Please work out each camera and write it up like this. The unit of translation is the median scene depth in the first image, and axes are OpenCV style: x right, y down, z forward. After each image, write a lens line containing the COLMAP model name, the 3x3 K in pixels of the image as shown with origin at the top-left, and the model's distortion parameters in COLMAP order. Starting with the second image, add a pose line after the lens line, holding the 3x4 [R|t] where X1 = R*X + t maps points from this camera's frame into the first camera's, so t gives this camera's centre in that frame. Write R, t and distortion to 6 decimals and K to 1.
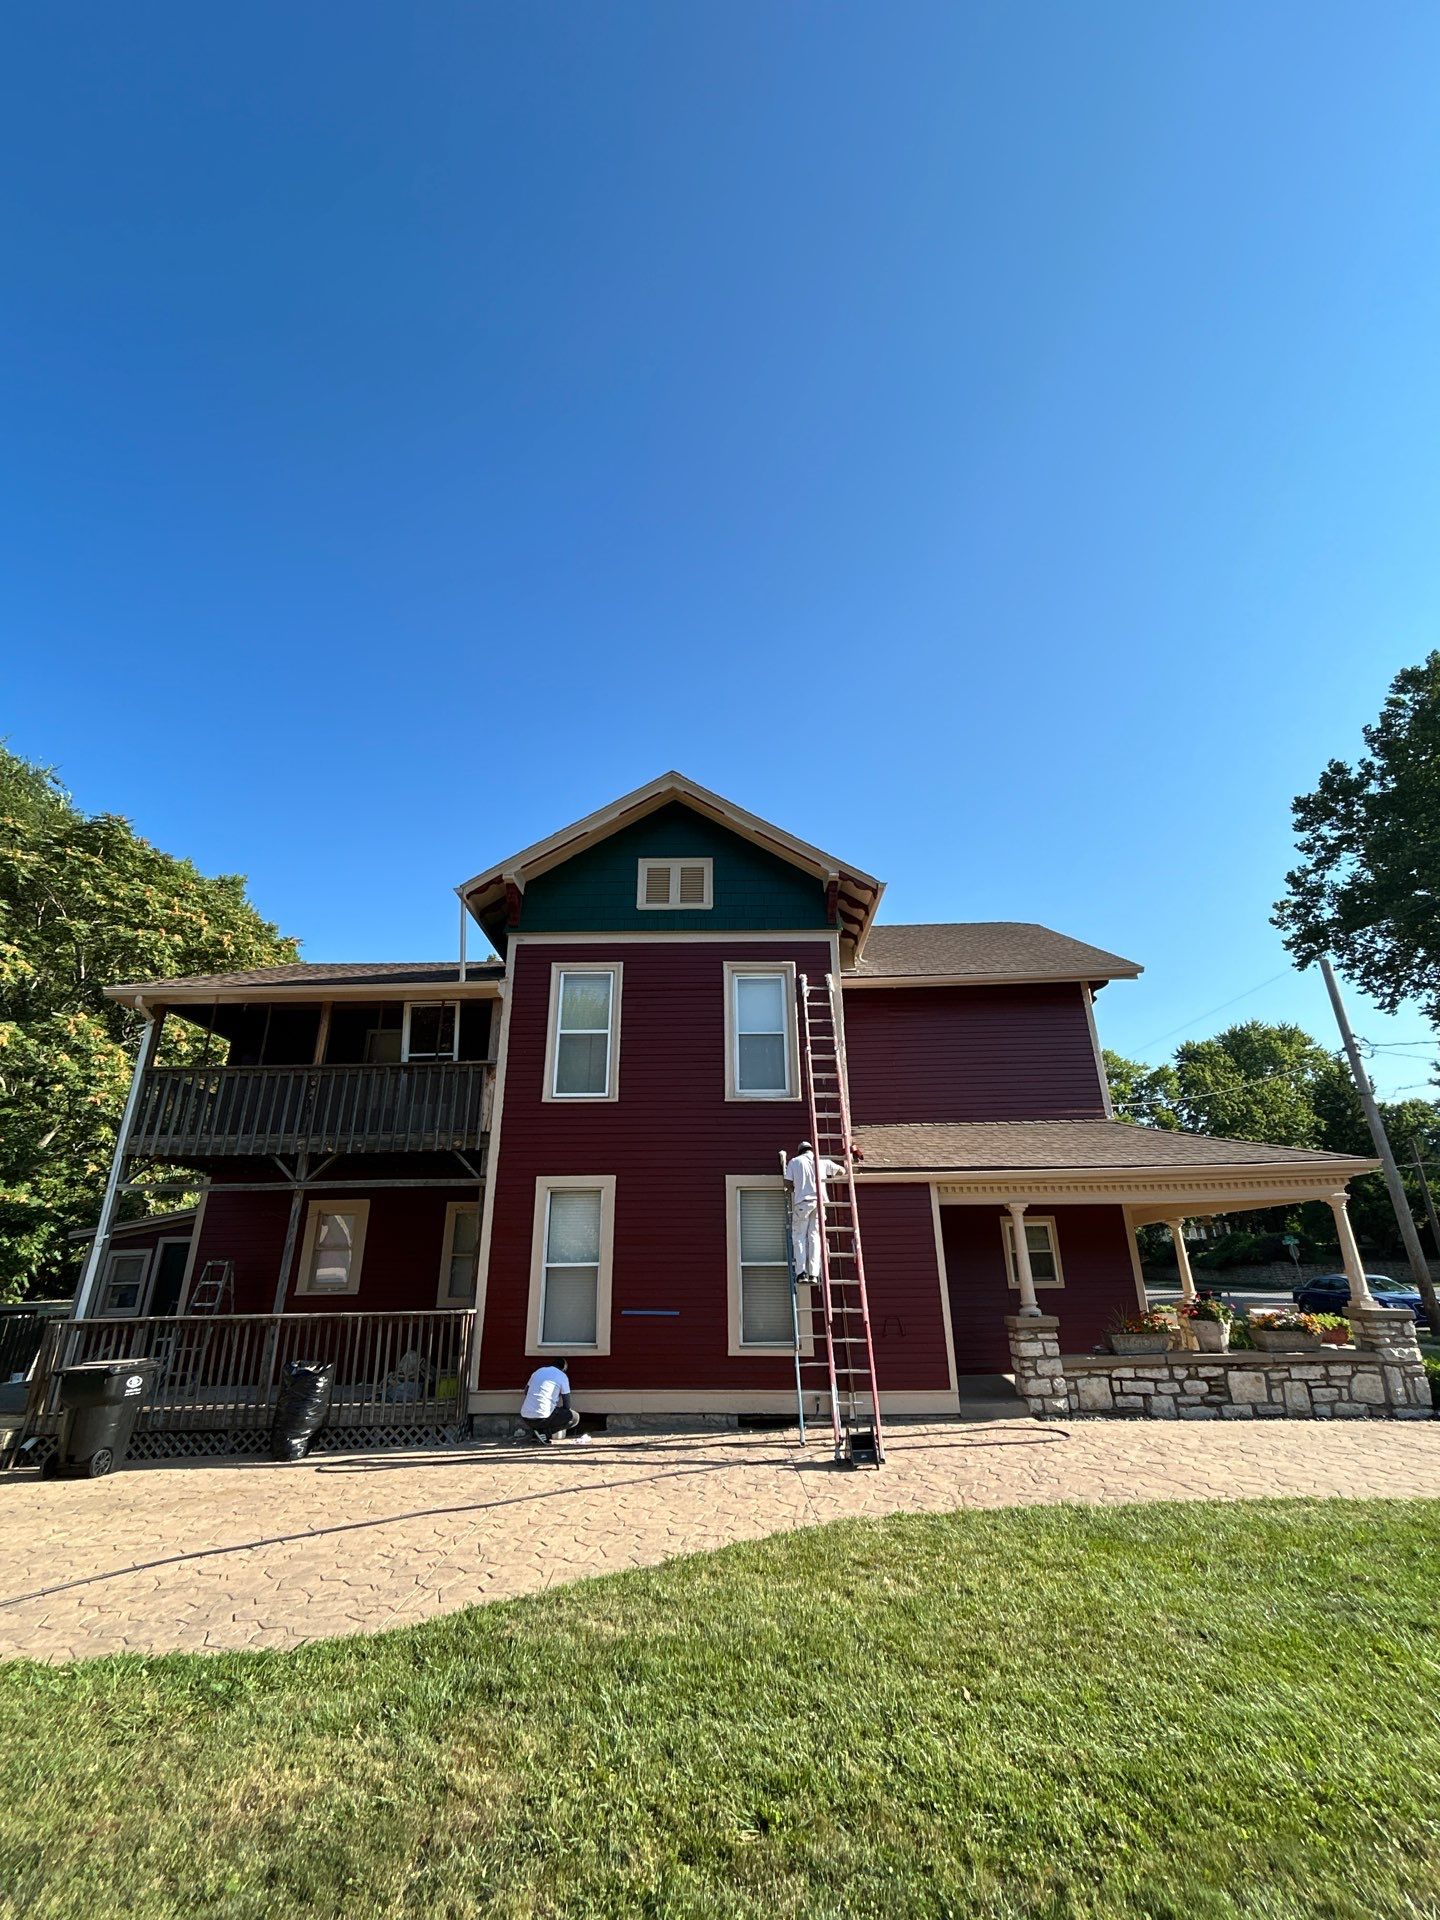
lens RADIAL K [[830.3, 0, 720.0], [0, 830.3, 960.0], [0, 0, 1]] dist [0.000250, 0.000524]
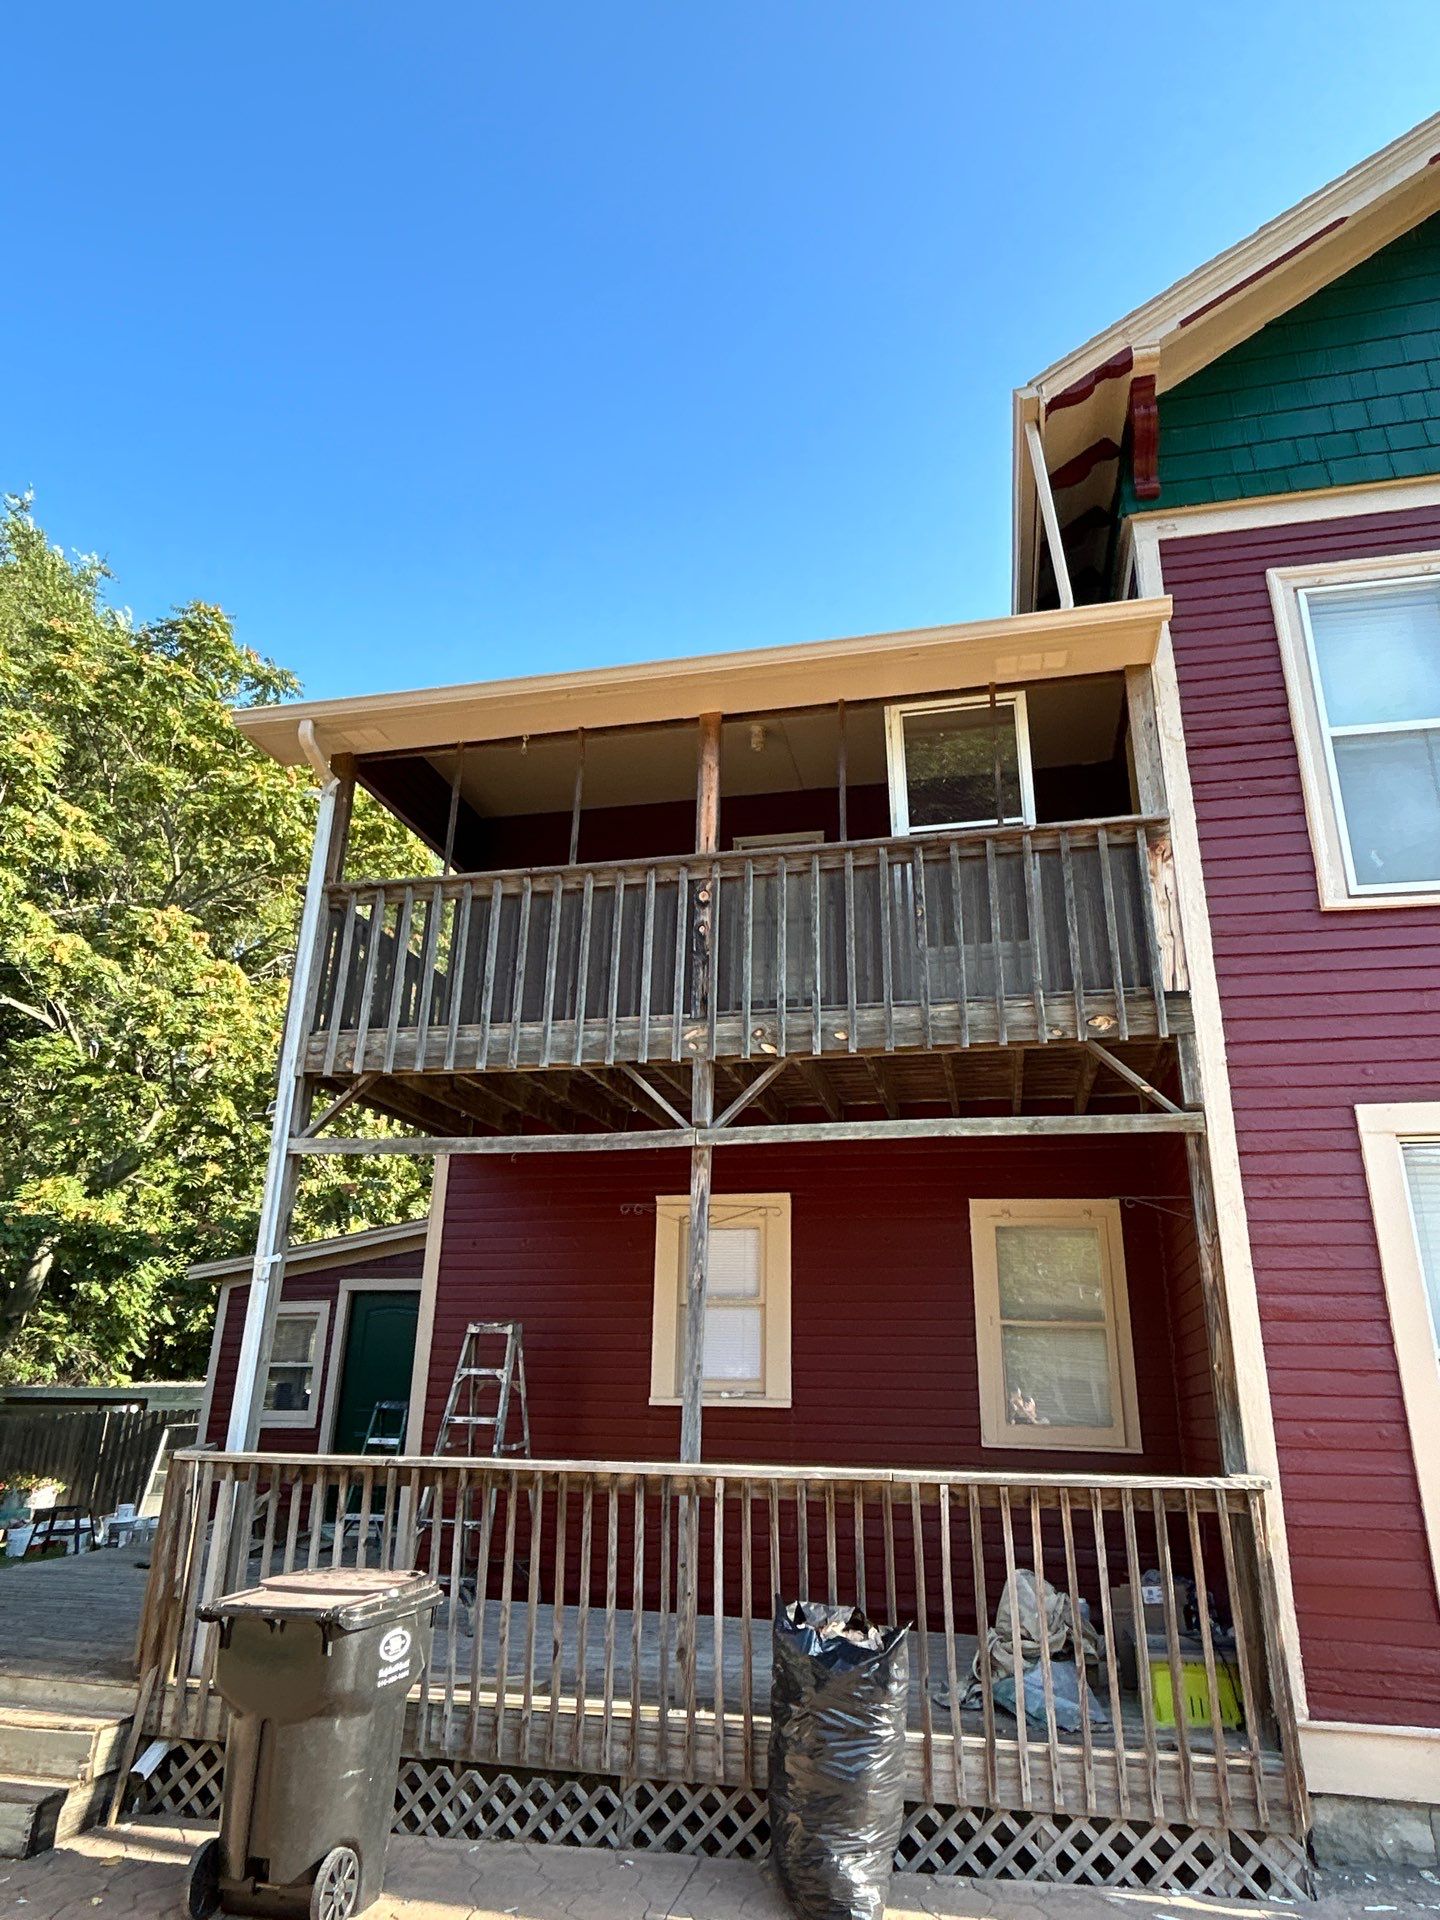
lens RADIAL K [[1169.7, 0, 720.0], [0, 1169.7, 960.0], [0, 0, 1]] dist [-0.002306, 0.001972]
pose [[0.975993, -0.044386, -0.213231, -0.370293], [0.050595, 0.998437, 0.023750, 0.170974], [0.211843, -0.033969, 0.976713, 0.452527]]
